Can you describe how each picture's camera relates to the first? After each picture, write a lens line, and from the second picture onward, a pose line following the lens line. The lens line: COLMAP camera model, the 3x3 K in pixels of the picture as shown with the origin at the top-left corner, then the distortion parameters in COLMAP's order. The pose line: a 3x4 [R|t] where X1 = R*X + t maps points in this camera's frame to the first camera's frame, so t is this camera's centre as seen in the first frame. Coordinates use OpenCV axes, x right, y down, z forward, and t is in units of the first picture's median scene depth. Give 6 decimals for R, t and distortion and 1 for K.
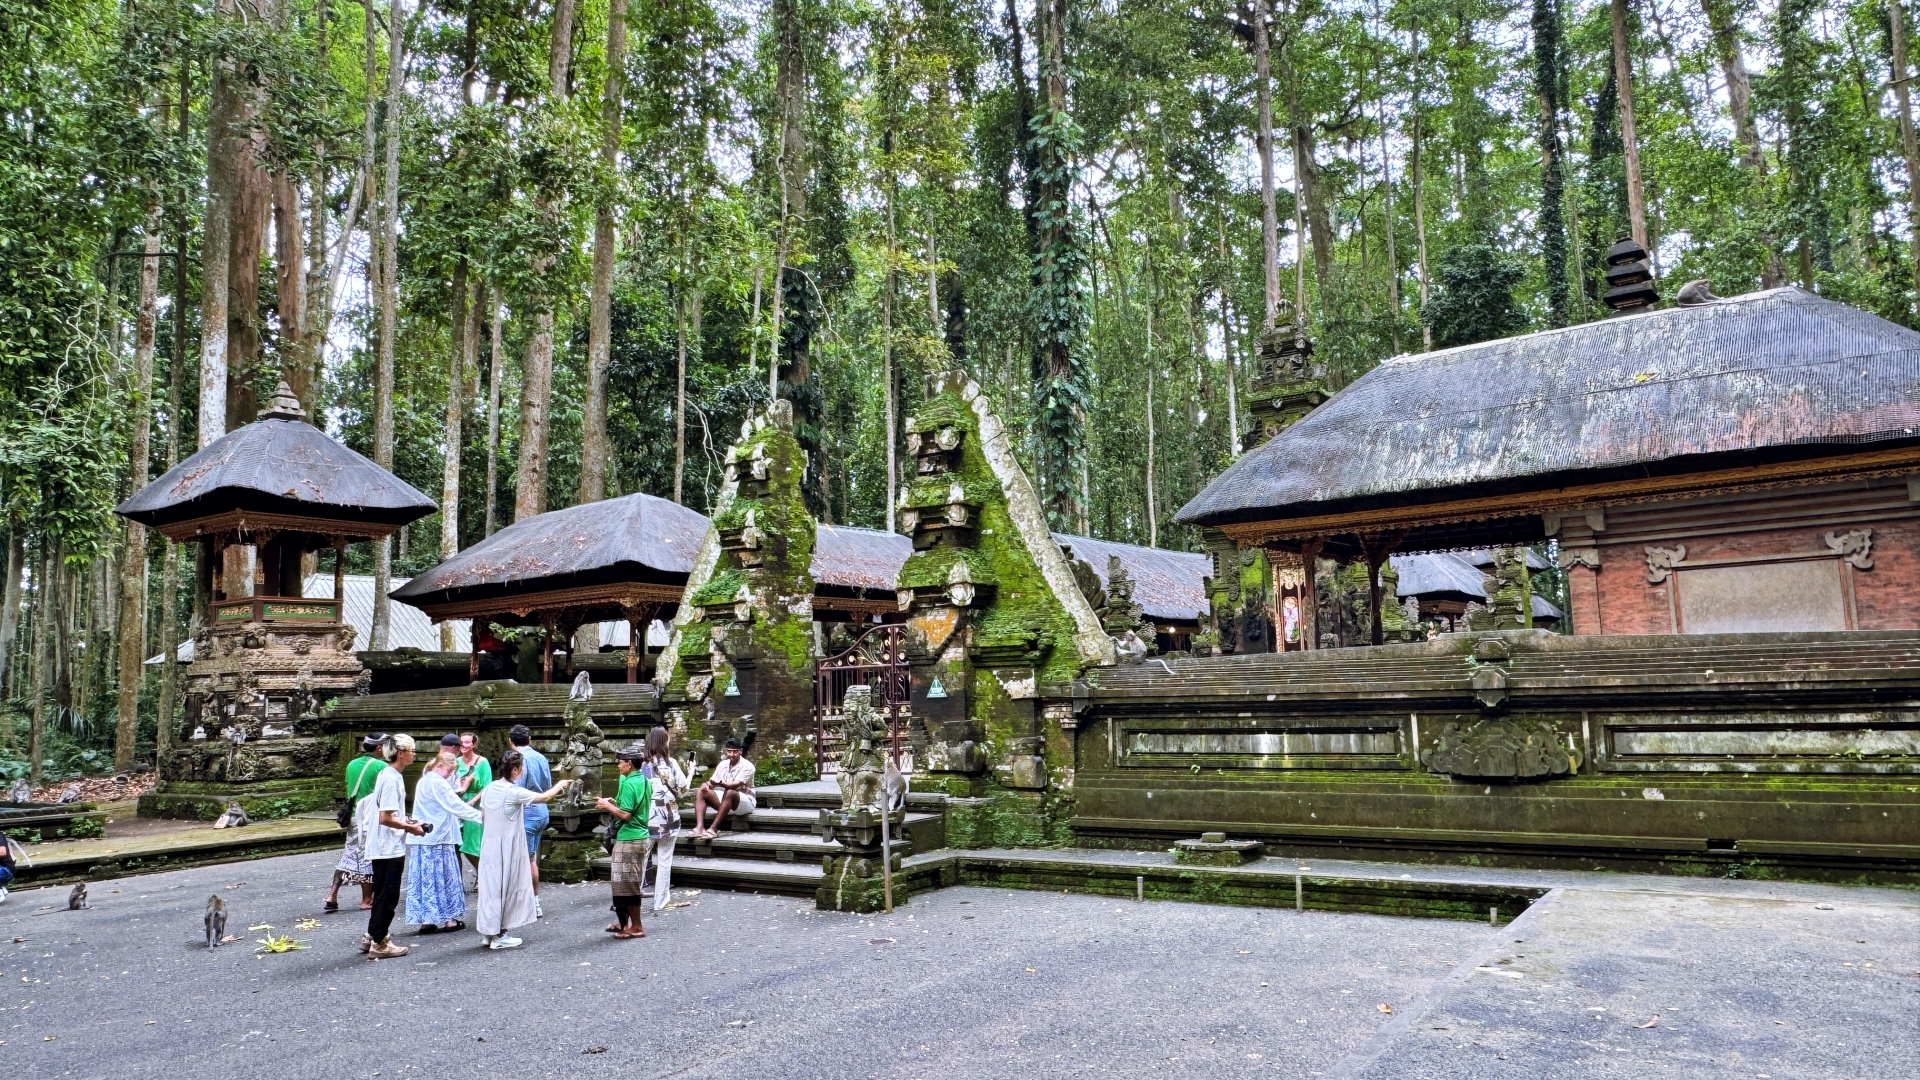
lens RADIAL K [[1273.7, 0, 957.0], [0, 1273.7, 537.3], [0, 0, 1]] dist [0.000619, 0.000354]
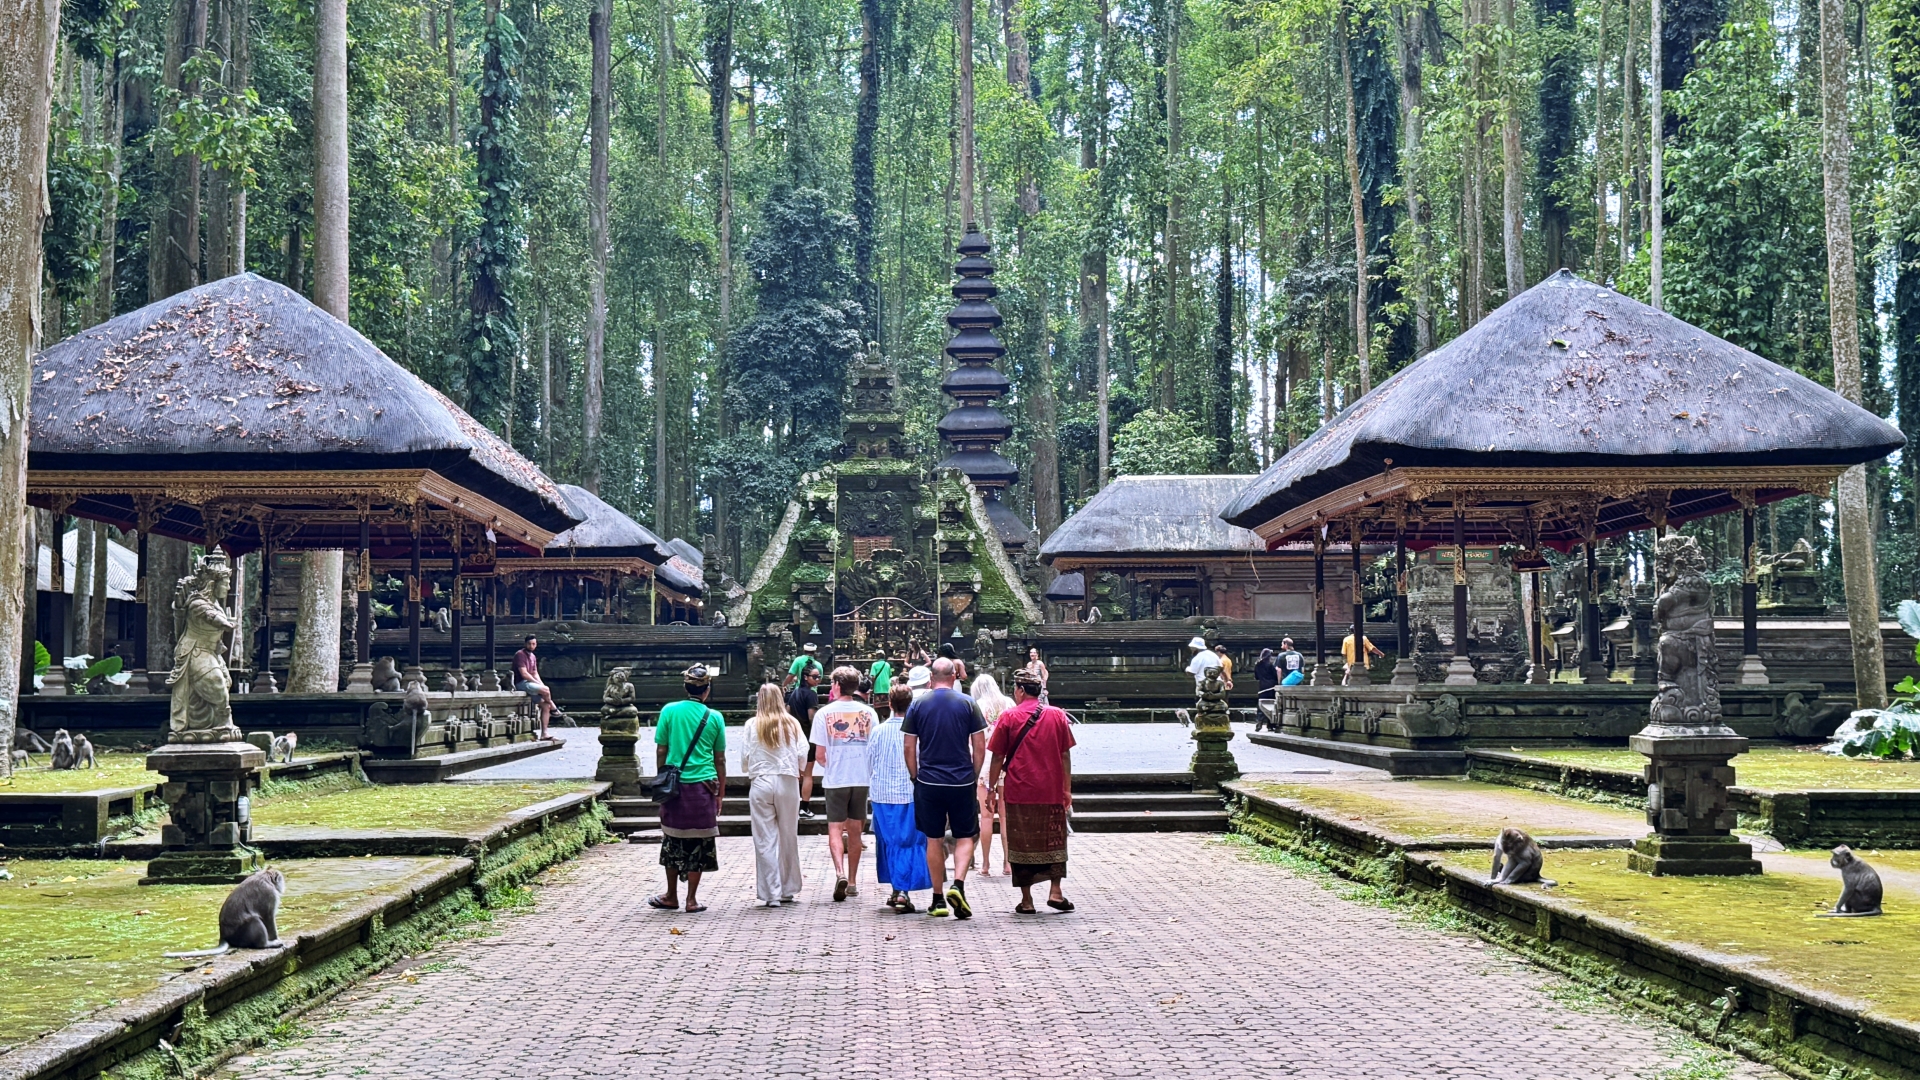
lens RADIAL K [[2464.2, 0, 960.9], [0, 2464.2, 539.0], [0, 0, 1]] dist [0.001747, 0.000000]
pose [[0.796723, 0.059235, 0.601435, -2.347511], [-0.089157, 0.995816, 0.020029, -0.106012], [-0.597732, -0.069580, 0.798671, -2.080786]]
